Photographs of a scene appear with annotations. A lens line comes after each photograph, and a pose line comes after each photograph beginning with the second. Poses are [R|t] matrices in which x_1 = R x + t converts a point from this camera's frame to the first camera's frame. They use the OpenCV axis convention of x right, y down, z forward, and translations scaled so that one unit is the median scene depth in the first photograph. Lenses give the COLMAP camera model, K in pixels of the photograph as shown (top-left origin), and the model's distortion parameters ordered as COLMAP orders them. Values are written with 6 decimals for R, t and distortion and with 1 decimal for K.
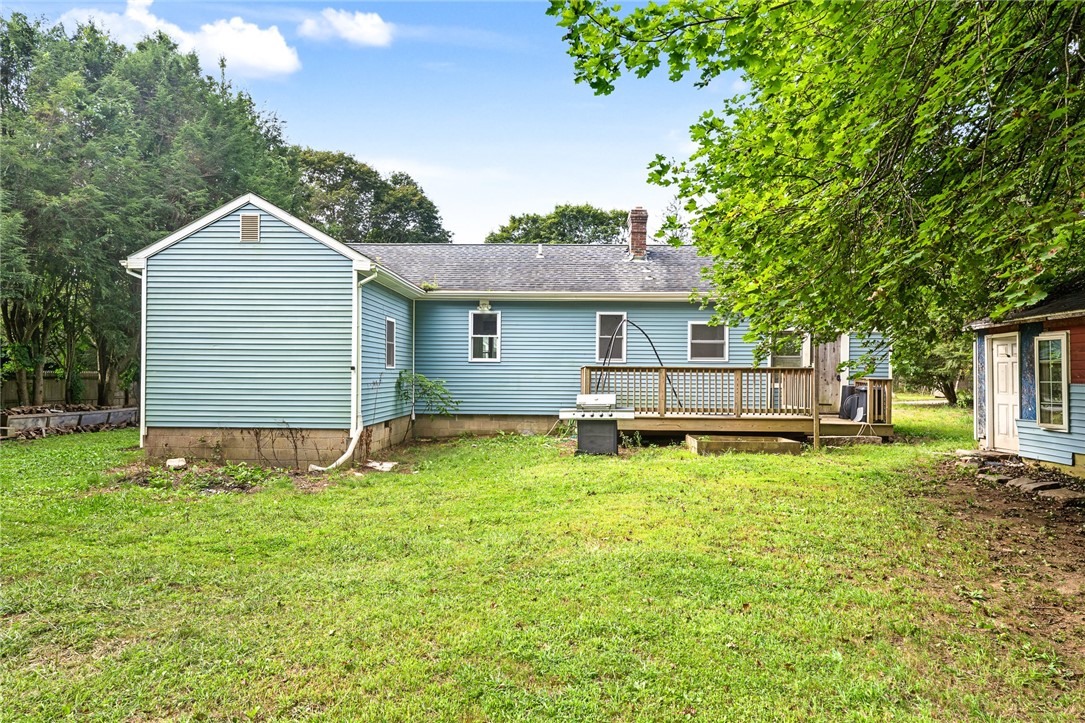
lens RADIAL K [[720.5, 0, 542.8], [0, 720.5, 368.9], [0, 0, 1]] dist [0.024454, 0.002014]
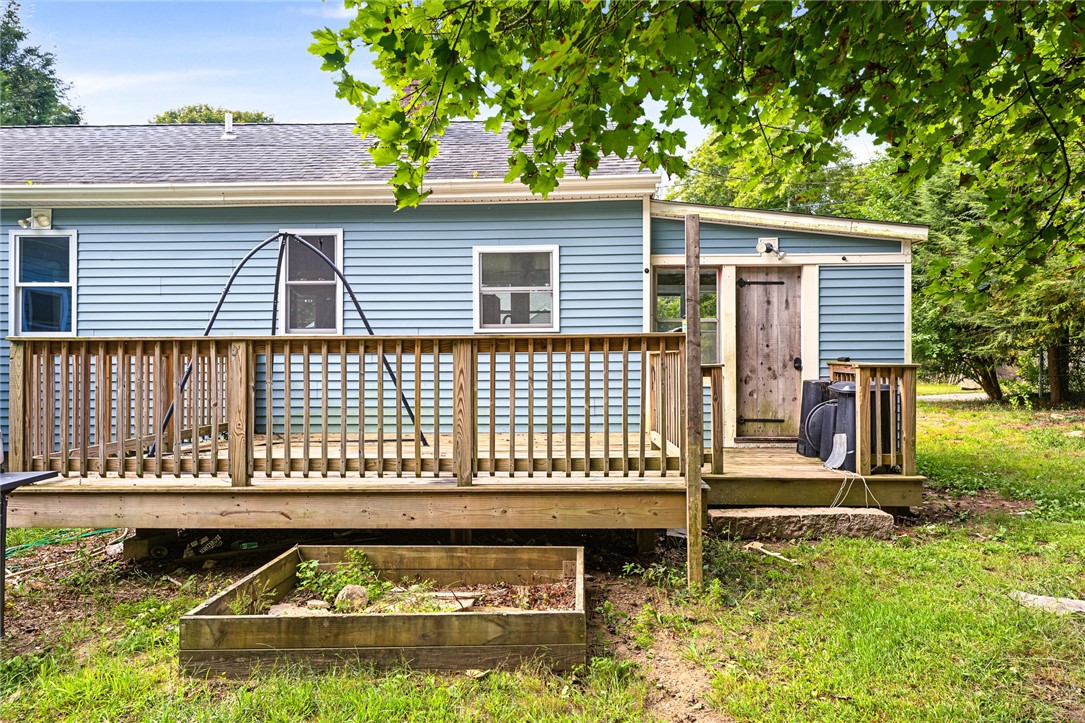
lens RADIAL K [[720.5, 0, 542.0], [0, 720.5, 356.5], [0, 0, 1]] dist [0.024454, 0.002014]
pose [[0.999907, -0.013014, -0.004130, 0.272605], [0.013002, 0.999912, -0.002784, 0.007751], [0.004166, 0.002730, 0.999988, 0.589988]]
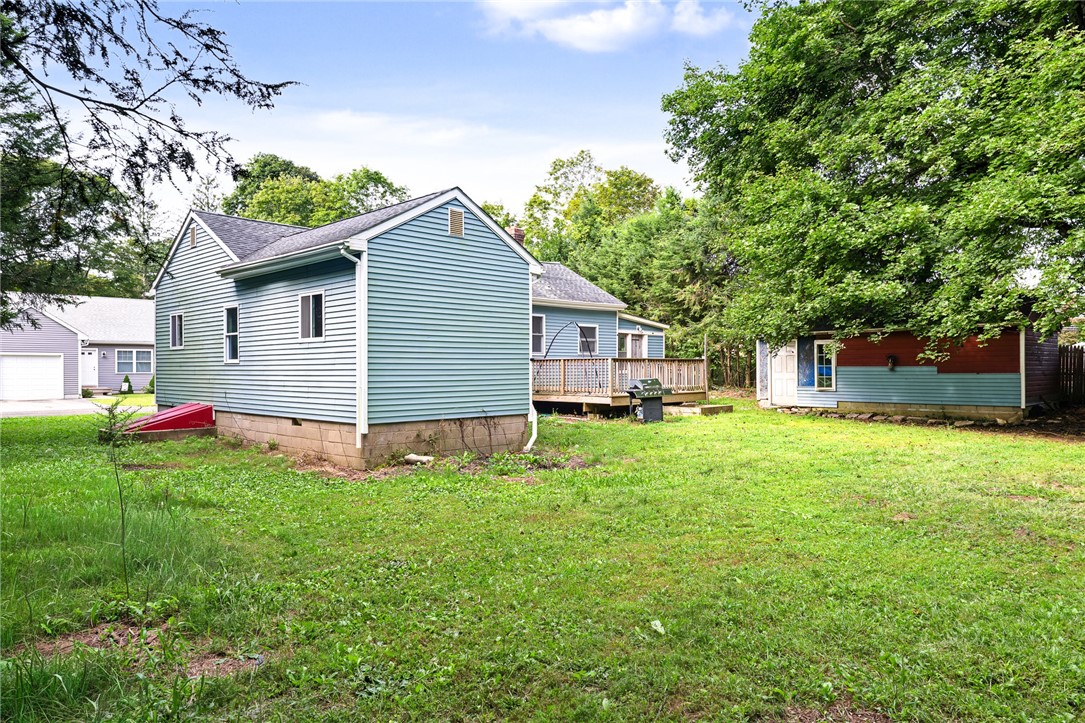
lens RADIAL K [[720.5, 0, 541.9], [0, 720.5, 362.1], [0, 0, 1]] dist [0.024454, 0.002014]
pose [[0.675649, -0.005311, 0.737204, -0.888465], [0.004742, 0.999985, 0.002857, -0.000547], [-0.737208, 0.001565, 0.675664, 0.184953]]
